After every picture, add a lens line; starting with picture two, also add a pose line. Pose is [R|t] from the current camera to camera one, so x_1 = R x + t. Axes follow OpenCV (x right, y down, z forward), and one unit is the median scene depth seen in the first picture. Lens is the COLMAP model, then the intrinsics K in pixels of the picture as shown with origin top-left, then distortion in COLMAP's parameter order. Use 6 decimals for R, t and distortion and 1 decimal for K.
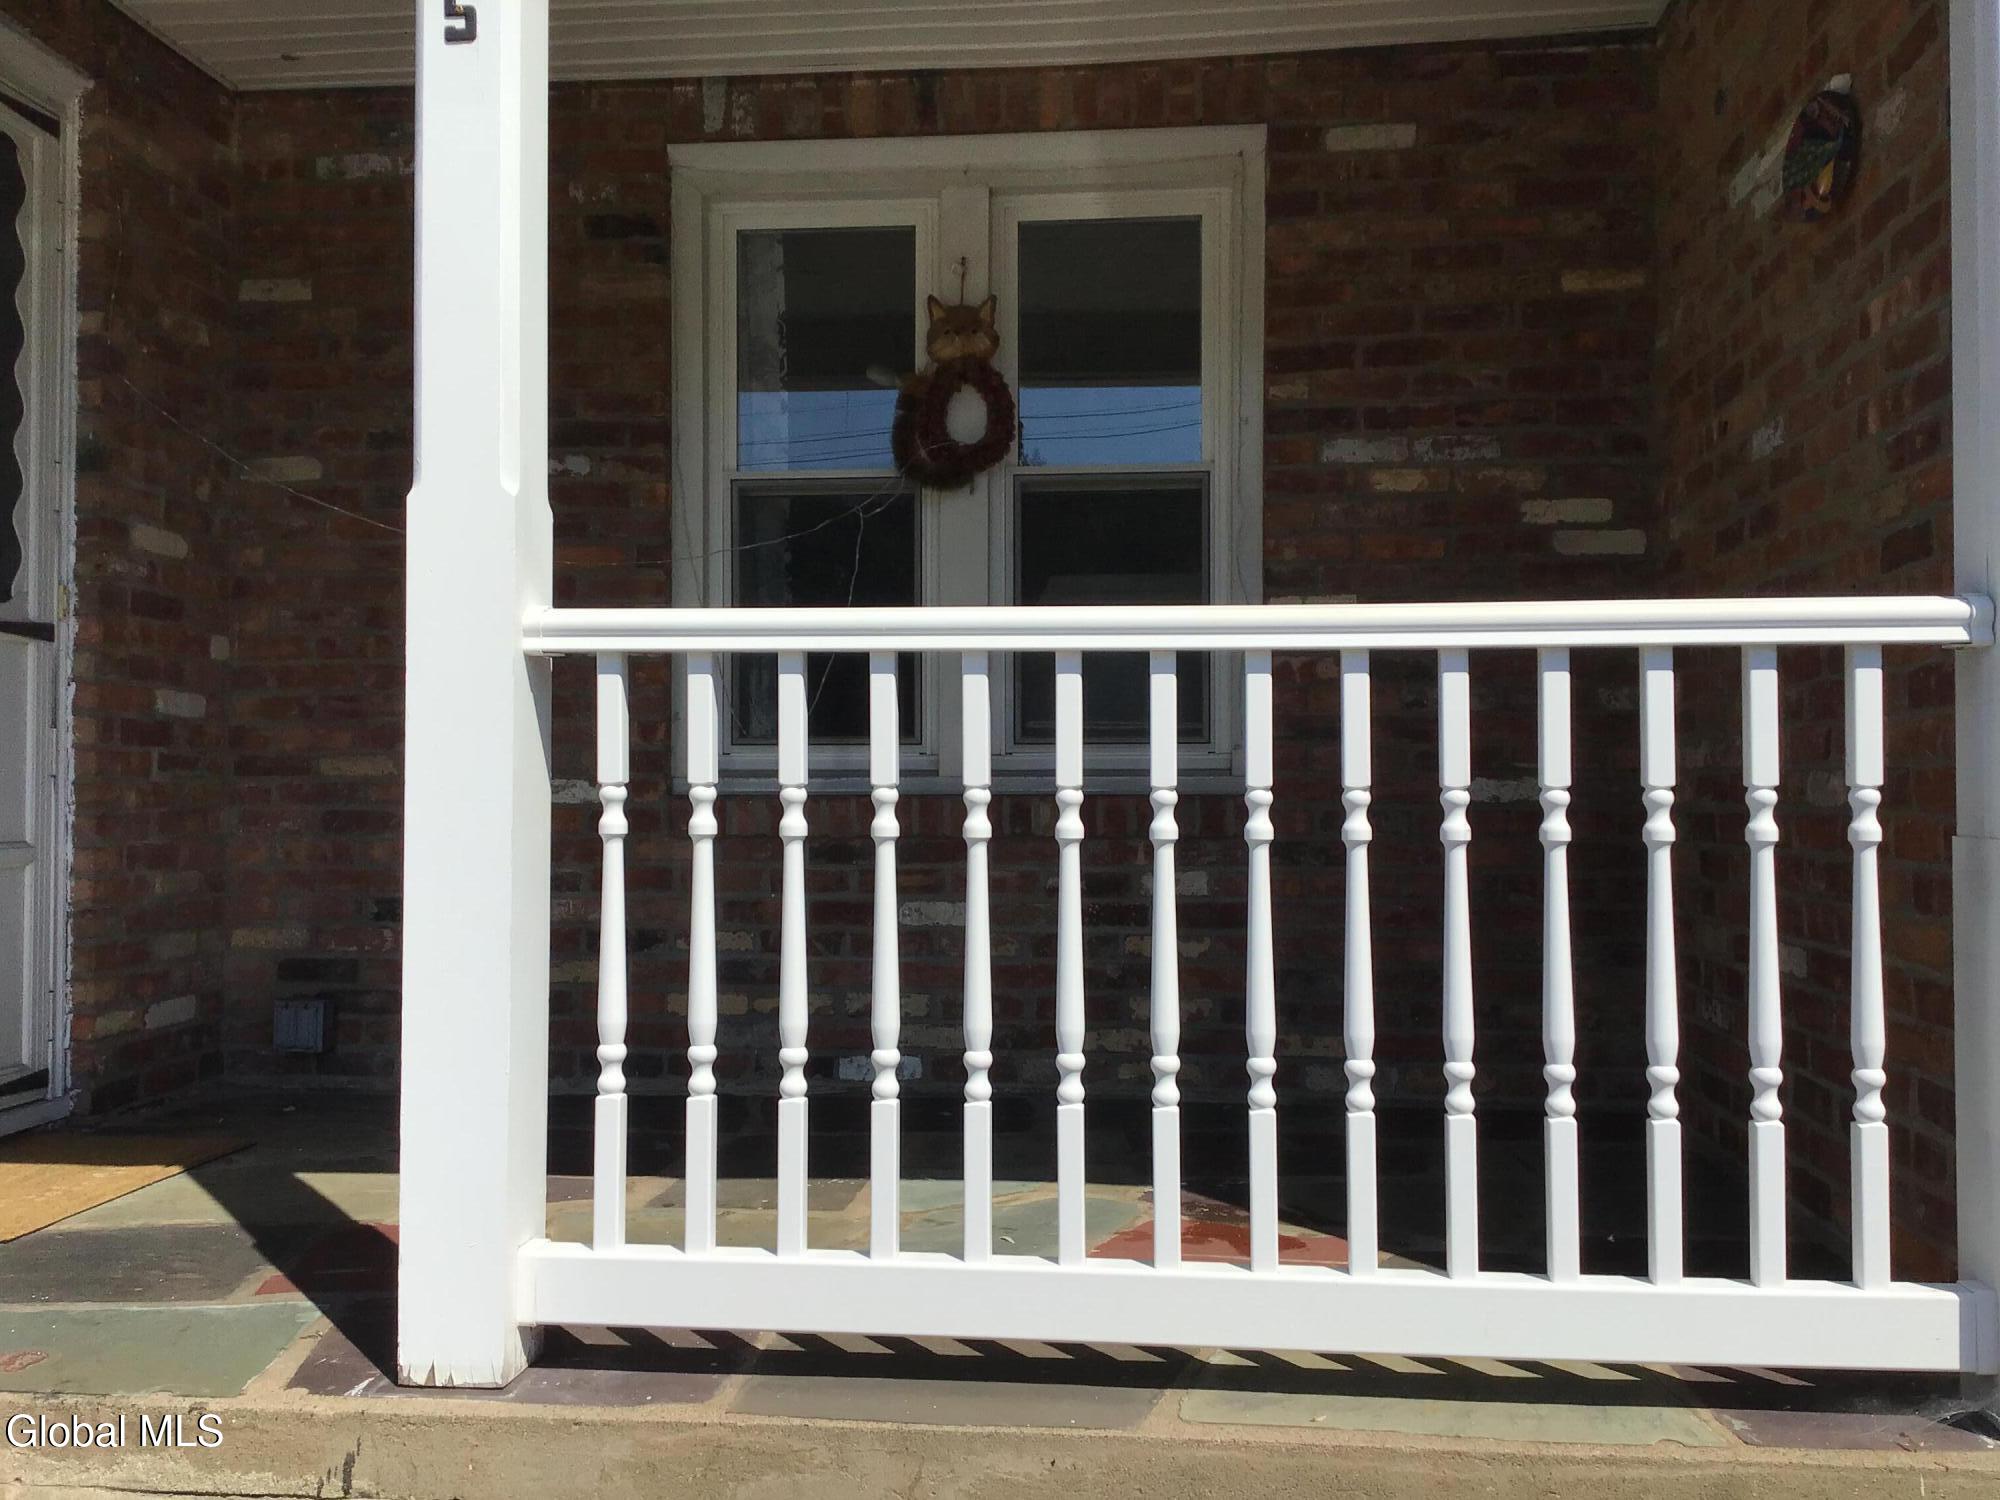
lens RADIAL K [[1817.2, 0, 1000.0], [0, 1817.2, 750.0], [0, 0, 1]] dist [0.066030, 0.000286]
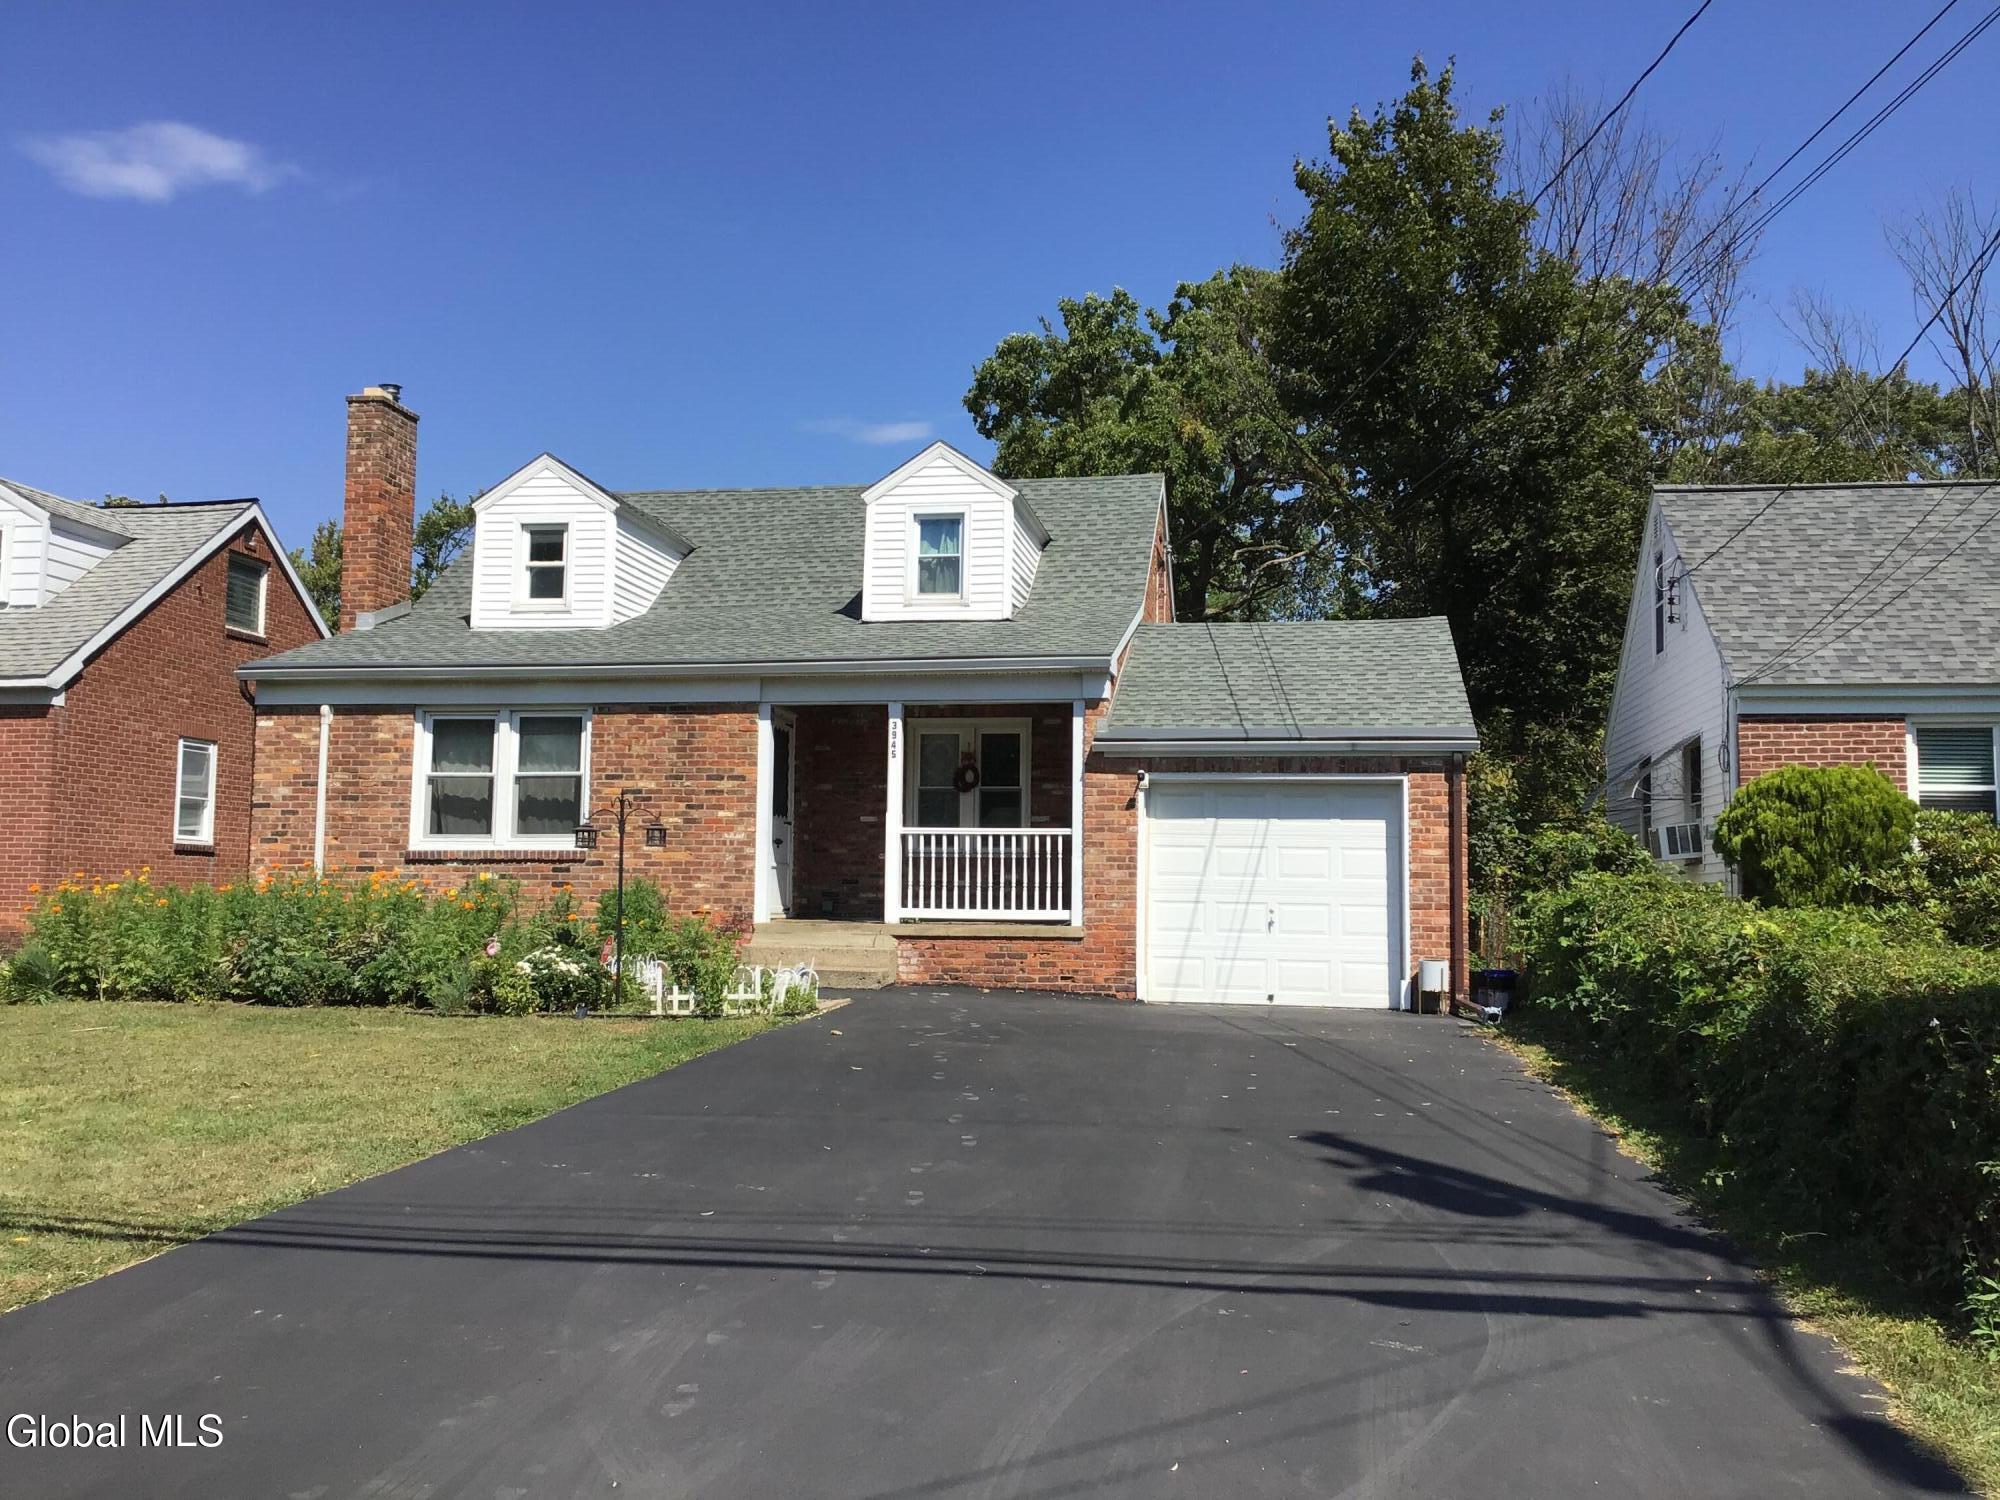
lens RADIAL K [[1817.2, 0, 1000.0], [0, 1817.2, 750.0], [0, 0, 1]] dist [0.066030, 0.000286]
pose [[0.997777, 0.003208, -0.066572, 0.382541], [-0.007240, 0.998147, -0.060415, 0.031599], [0.066254, 0.060763, 0.995951, -3.770069]]
